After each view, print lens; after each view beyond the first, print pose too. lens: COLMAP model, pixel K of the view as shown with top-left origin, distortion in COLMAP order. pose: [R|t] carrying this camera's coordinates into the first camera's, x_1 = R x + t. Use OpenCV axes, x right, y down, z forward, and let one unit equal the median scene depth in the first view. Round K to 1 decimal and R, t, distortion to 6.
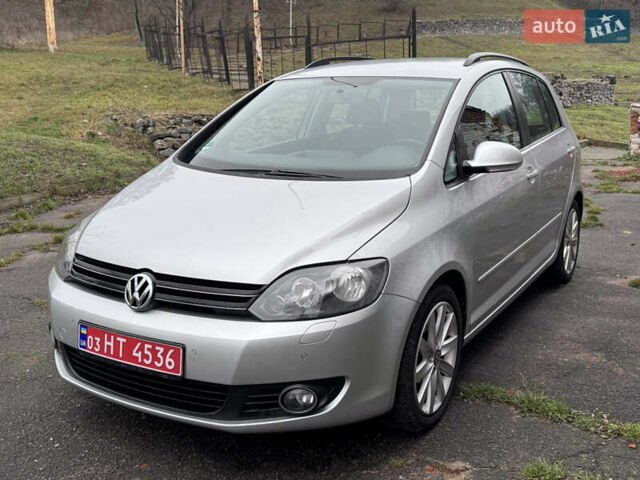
lens RADIAL K [[536.9, 0, 363.7], [0, 536.9, 241.5], [0, 0, 1]] dist [0.105314, -0.111575]
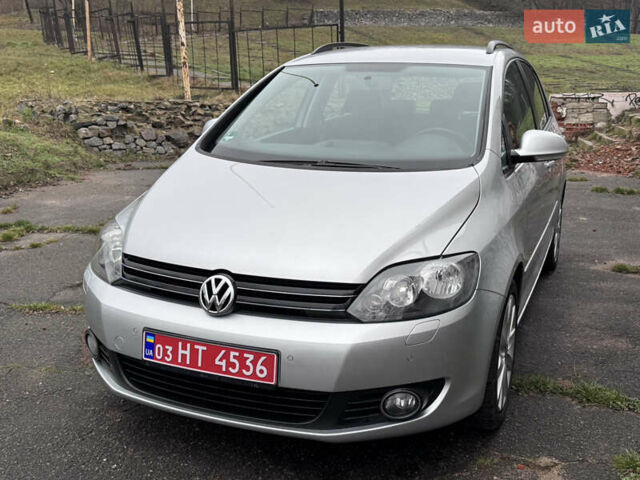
lens RADIAL K [[536.9, 0, 363.7], [0, 536.9, 241.5], [0, 0, 1]] dist [0.105314, -0.111575]
pose [[0.993833, -0.020864, 0.108903, -0.261508], [0.018829, 0.999629, 0.019677, -0.010742], [-0.109273, -0.017505, 0.993858, 0.066555]]
